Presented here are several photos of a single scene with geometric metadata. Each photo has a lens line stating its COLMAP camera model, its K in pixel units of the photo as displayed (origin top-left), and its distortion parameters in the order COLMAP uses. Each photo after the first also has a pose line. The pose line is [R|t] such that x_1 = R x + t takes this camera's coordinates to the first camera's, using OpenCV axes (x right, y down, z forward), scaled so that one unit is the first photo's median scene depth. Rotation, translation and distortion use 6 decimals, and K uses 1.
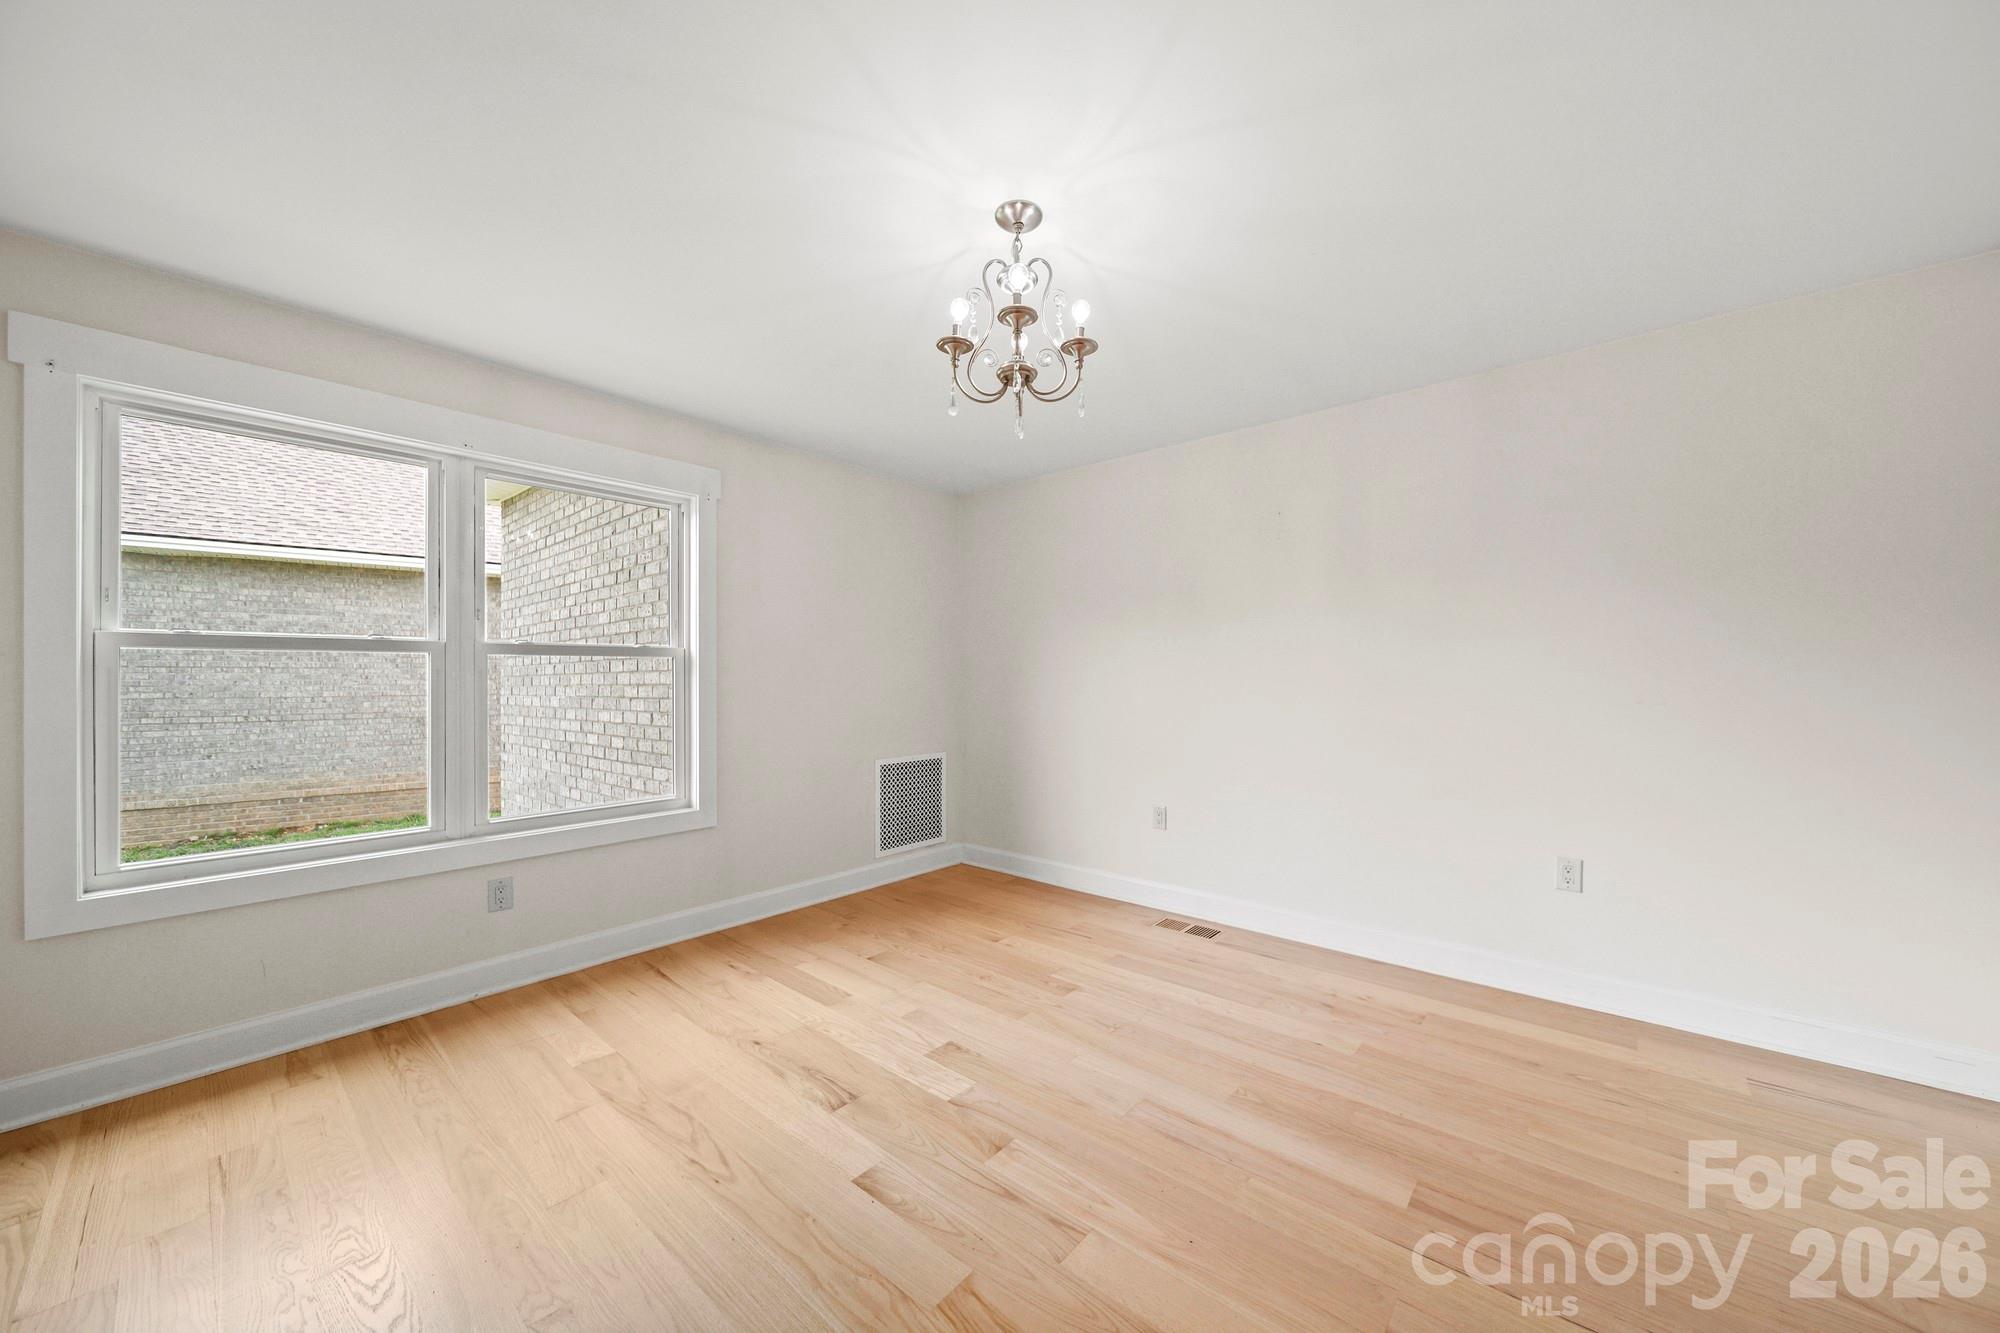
lens RADIAL K [[712.7, 0, 1013.6], [0, 712.7, 674.8], [0, 0, 1]] dist [-0.003307, -0.000407]
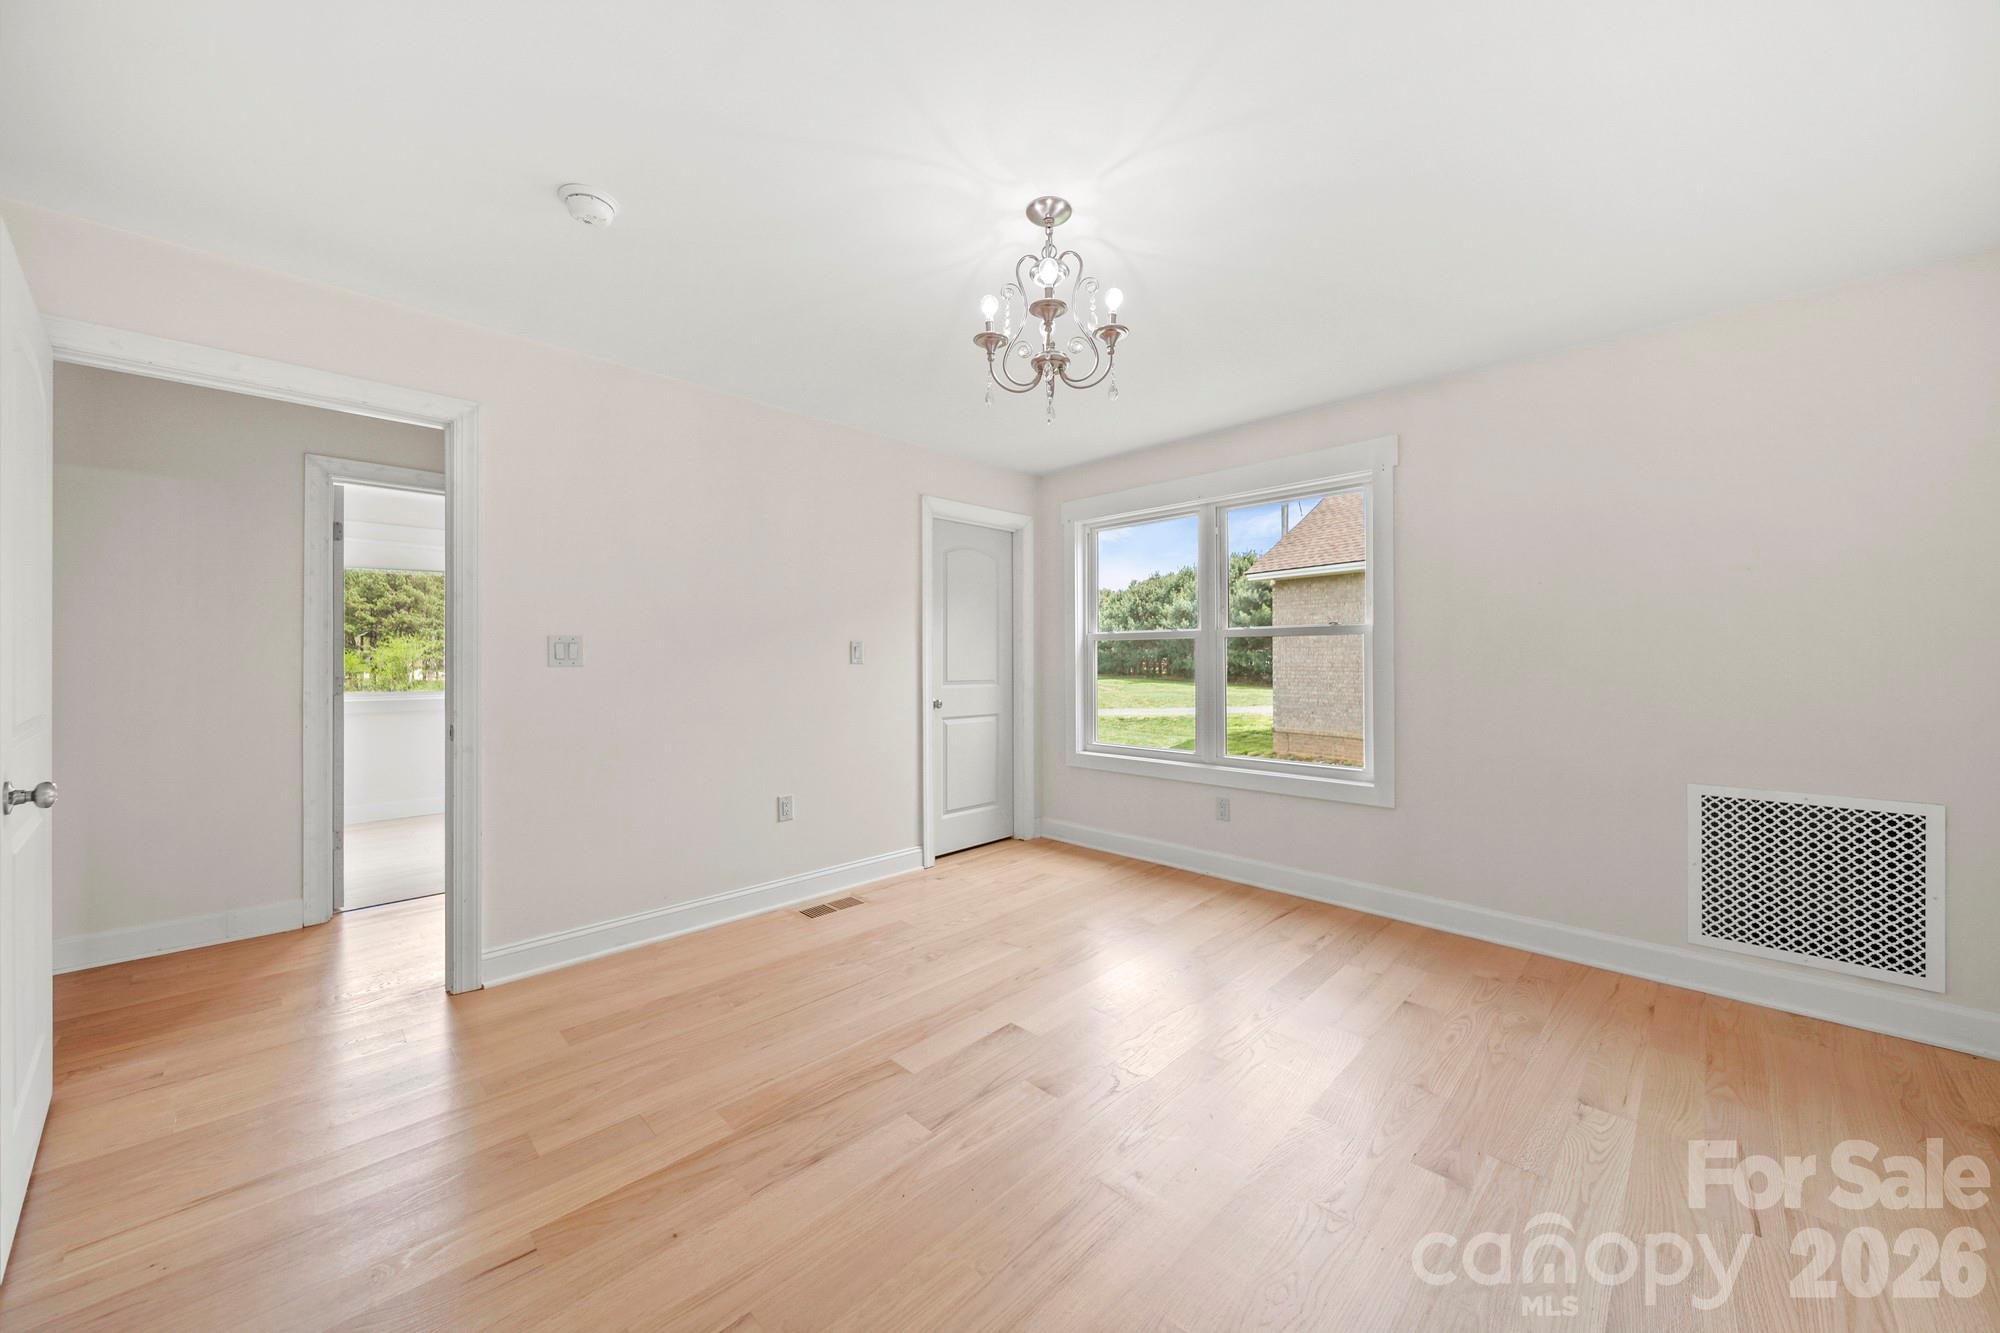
lens RADIAL K [[712.7, 0, 1009.2], [0, 712.7, 660.6], [0, 0, 1]] dist [-0.003307, -0.000407]
pose [[-0.063146, 0.011037, -0.997943, 0.666407], [0.005556, 0.999927, 0.010707, -0.000866], [0.997989, -0.004869, -0.063203, 0.638679]]
